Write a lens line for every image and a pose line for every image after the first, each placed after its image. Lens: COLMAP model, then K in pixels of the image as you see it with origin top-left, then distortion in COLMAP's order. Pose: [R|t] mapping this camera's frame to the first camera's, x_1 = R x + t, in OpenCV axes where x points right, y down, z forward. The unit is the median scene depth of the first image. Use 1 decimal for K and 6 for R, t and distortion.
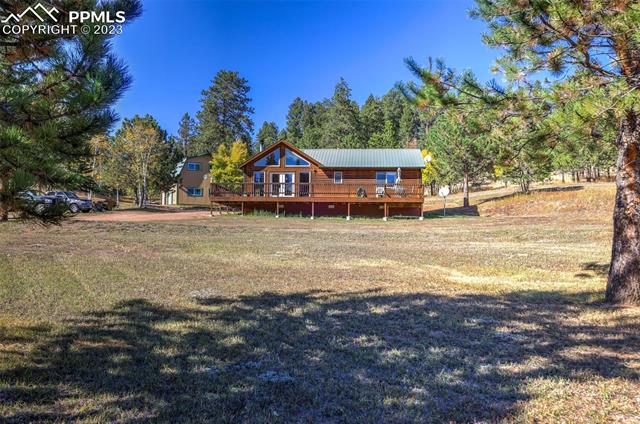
lens RADIAL K [[648.9, 0, 319.3], [0, 648.9, 211.2], [0, 0, 1]] dist [-0.007372, 0.000000]
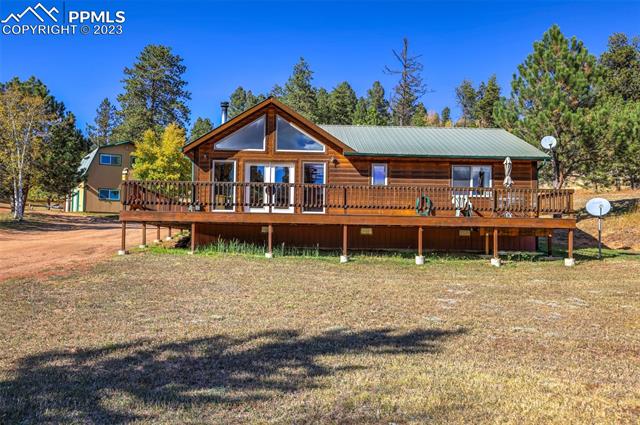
lens RADIAL K [[603.6, 0, 322.3], [0, 603.6, 214.0], [0, 0, 1]] dist [0.017650, 0.000000]
pose [[0.991625, 0.010826, 0.128696, -0.052424], [-0.011160, 0.999936, 0.001877, -0.014495], [-0.128667, -0.003297, 0.991682, 0.357906]]
